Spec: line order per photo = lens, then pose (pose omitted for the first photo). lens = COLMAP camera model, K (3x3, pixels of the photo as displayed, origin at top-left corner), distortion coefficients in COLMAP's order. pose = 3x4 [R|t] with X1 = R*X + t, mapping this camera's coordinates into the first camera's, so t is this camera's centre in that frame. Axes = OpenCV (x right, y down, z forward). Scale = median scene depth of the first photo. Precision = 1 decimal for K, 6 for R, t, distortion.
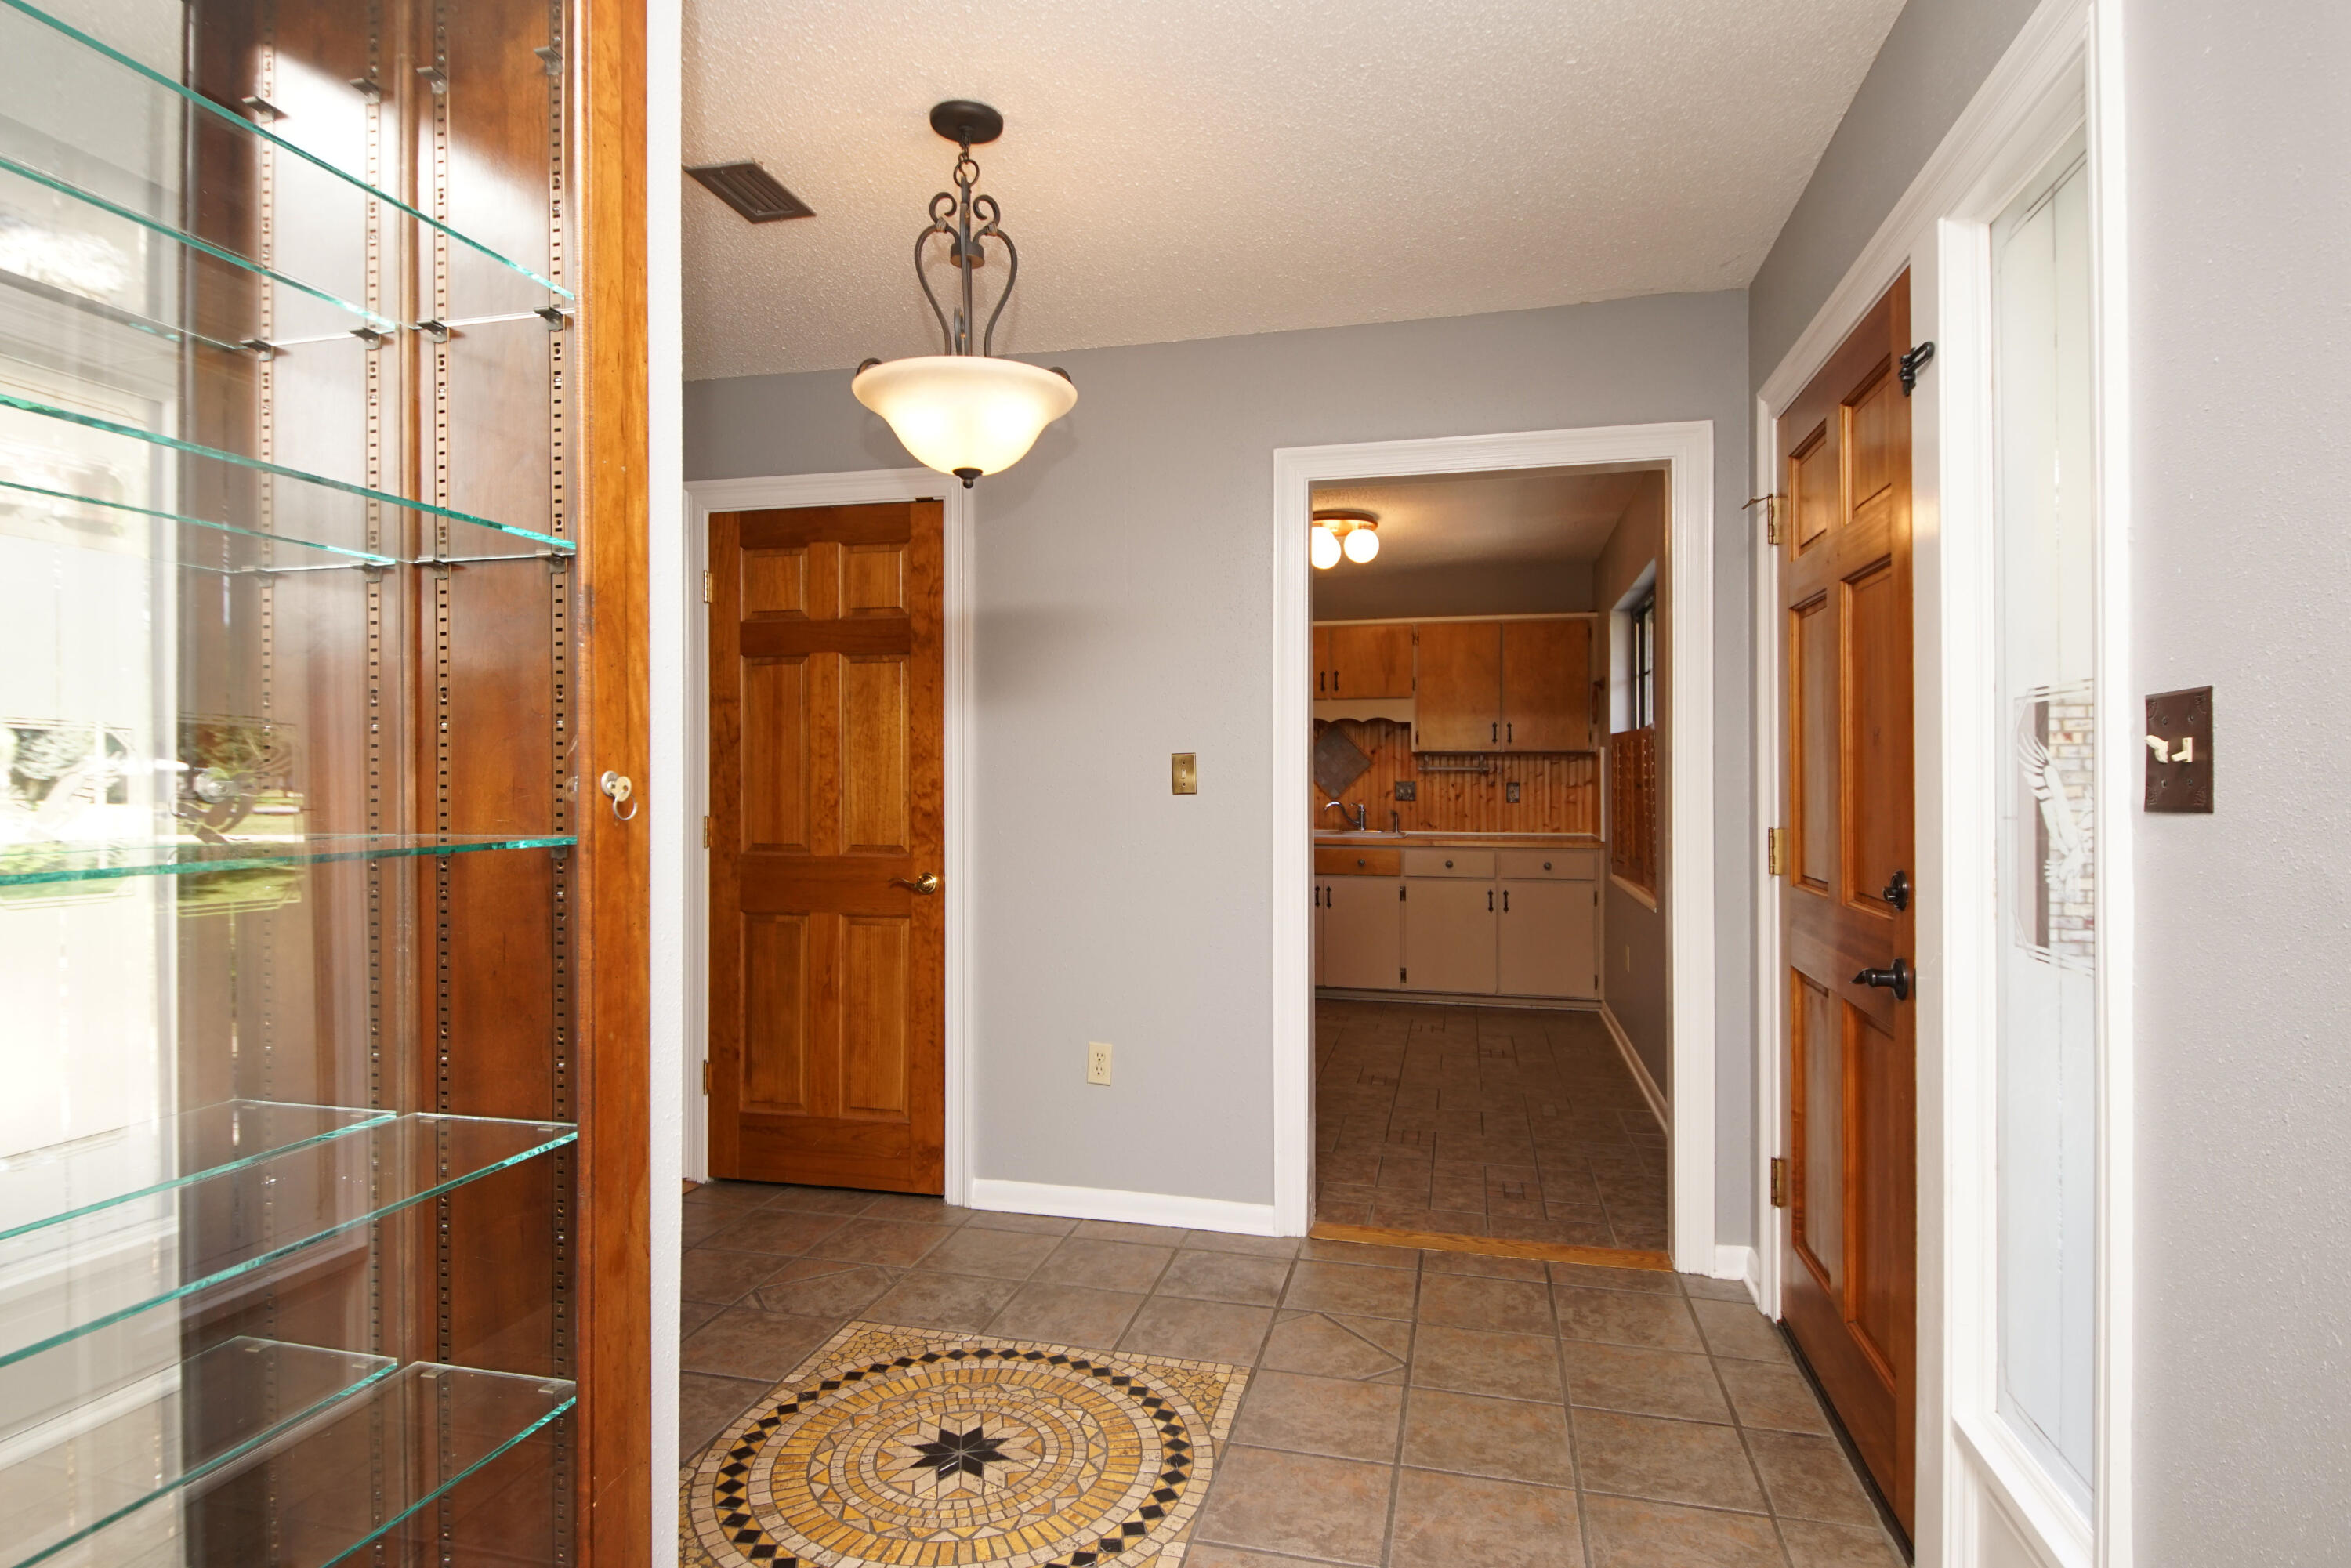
lens RADIAL K [[1254.4, 0, 1154.5], [0, 1254.4, 773.3], [0, 0, 1]] dist [0.037810, -0.034694]
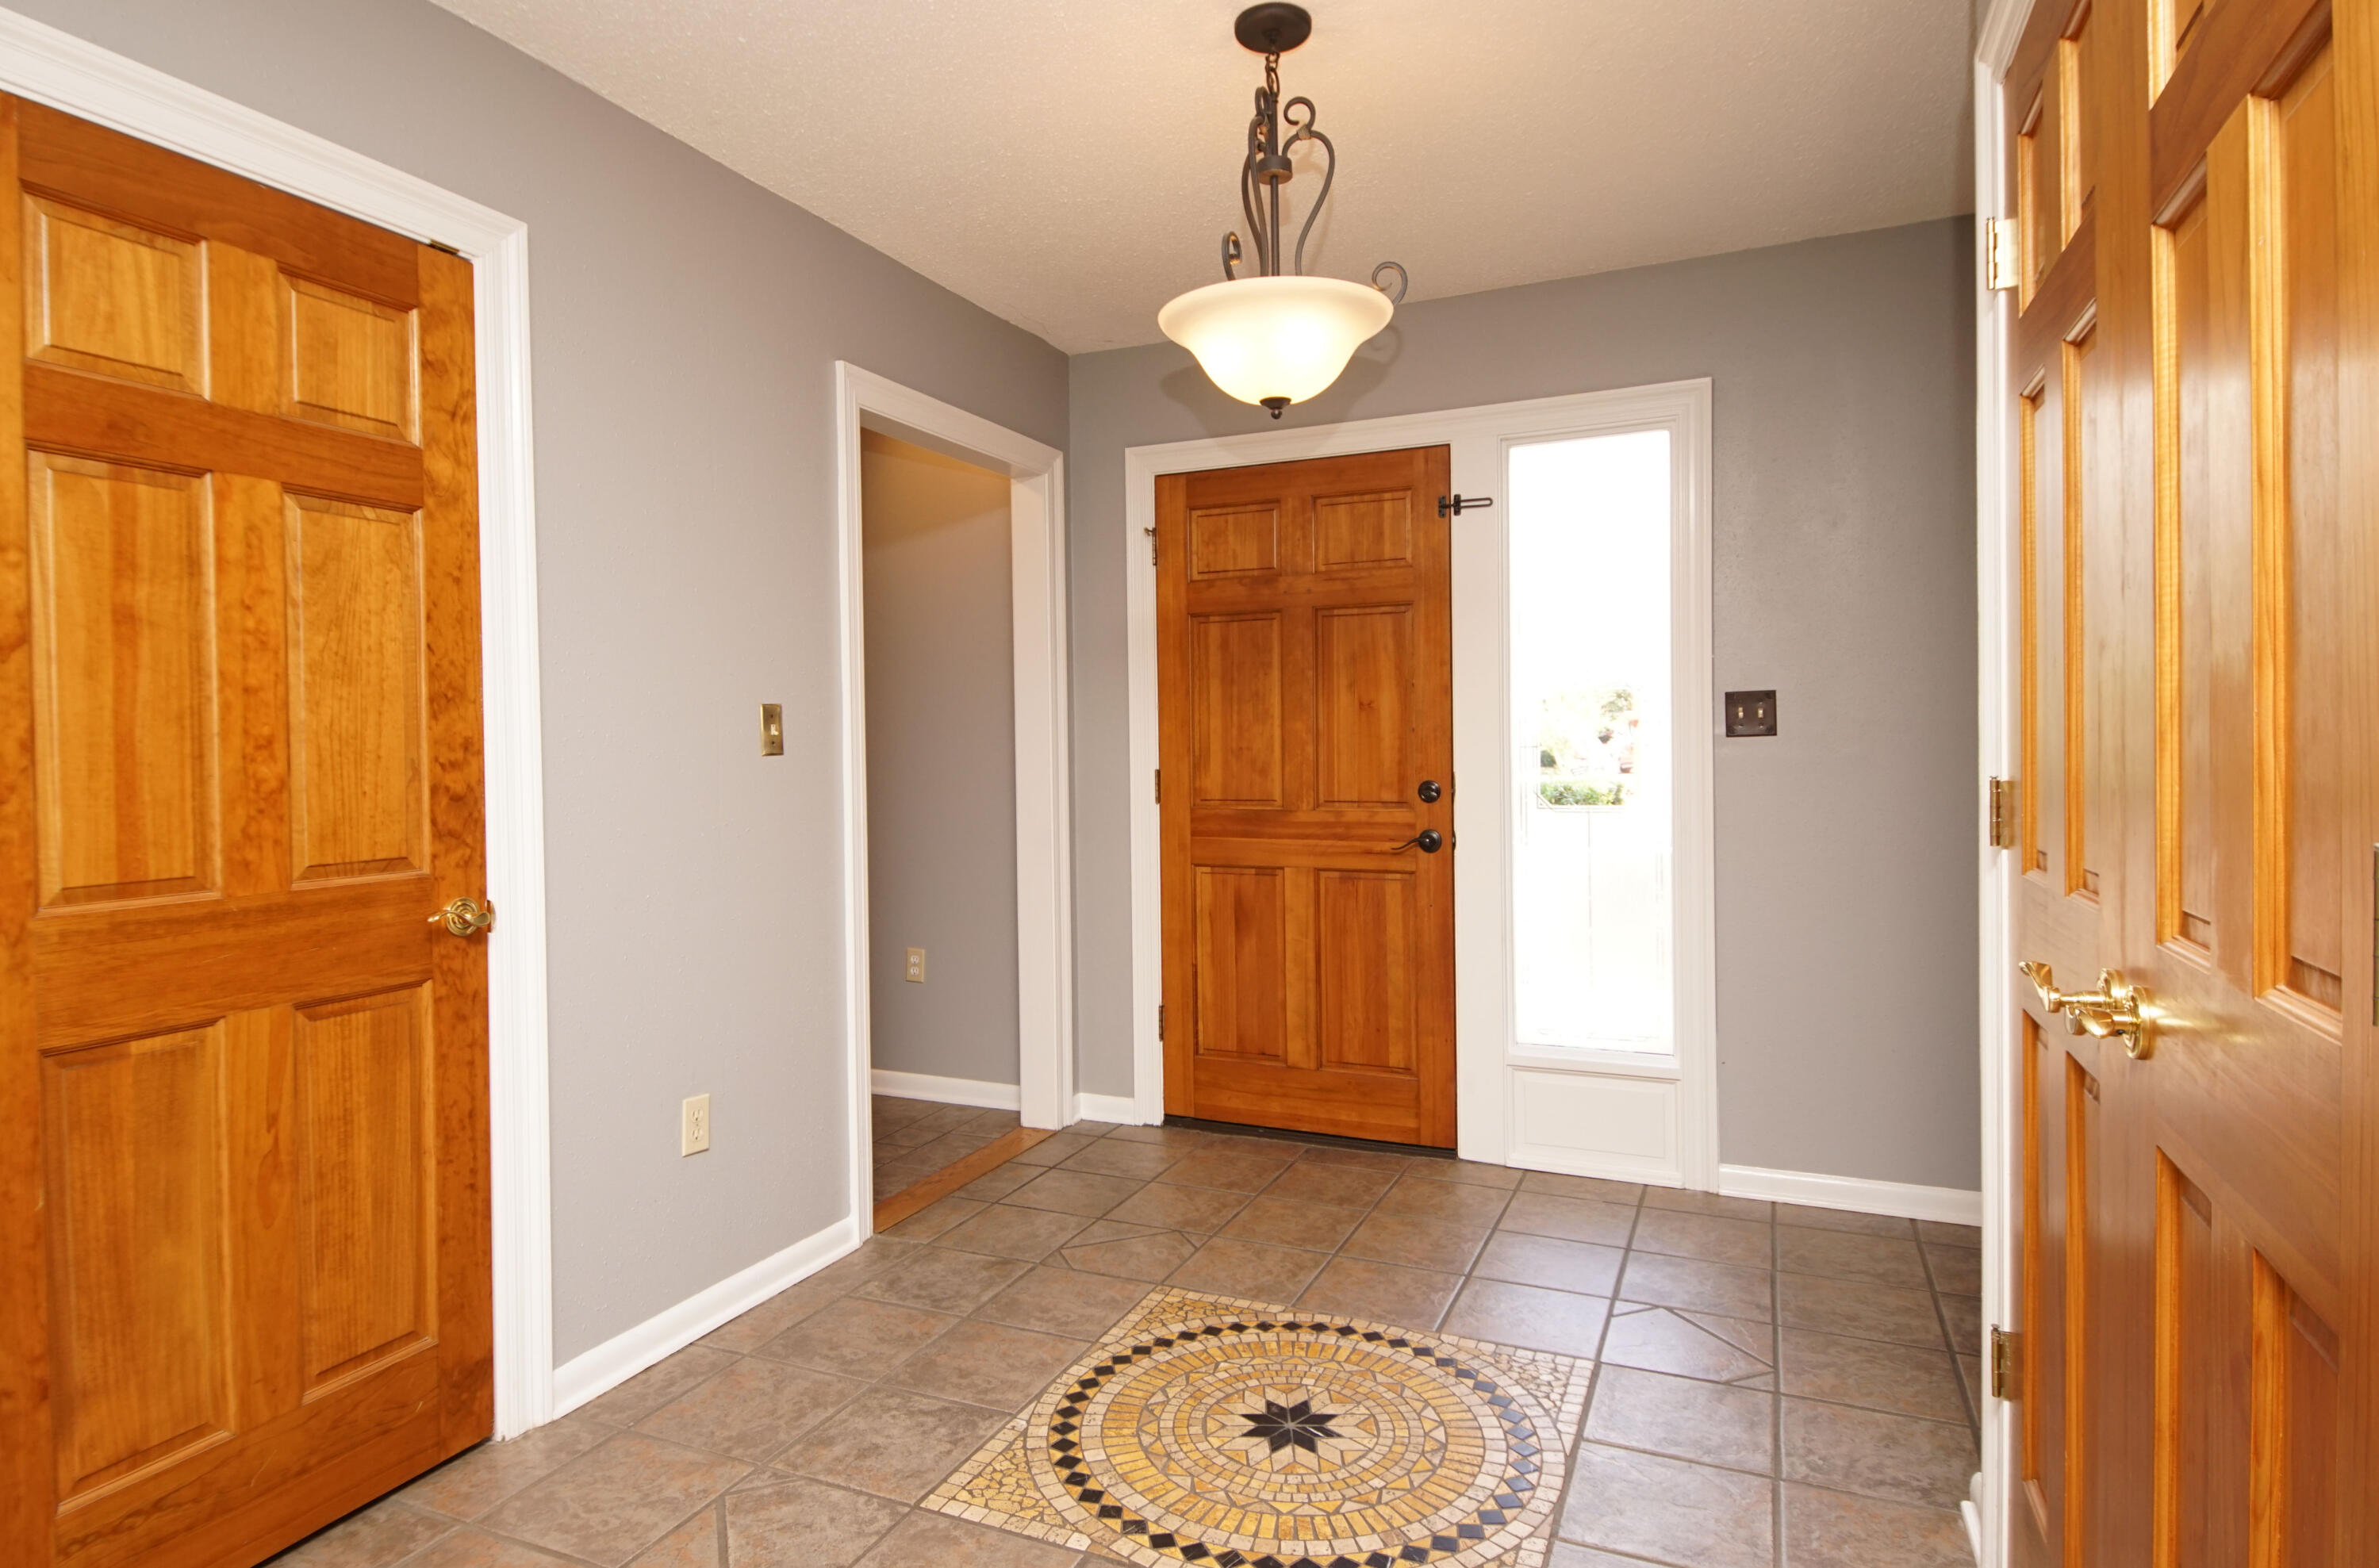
lens RADIAL K [[1288.1, 0, 1184.6], [0, 1288.1, 772.6], [0, 0, 1]] dist [0.003131, -0.000730]
pose [[0.189844, -0.027809, 0.981420, -0.912704], [0.017086, 0.999541, 0.025017, 0.015732], [-0.981666, 0.012020, 0.190232, 0.730432]]
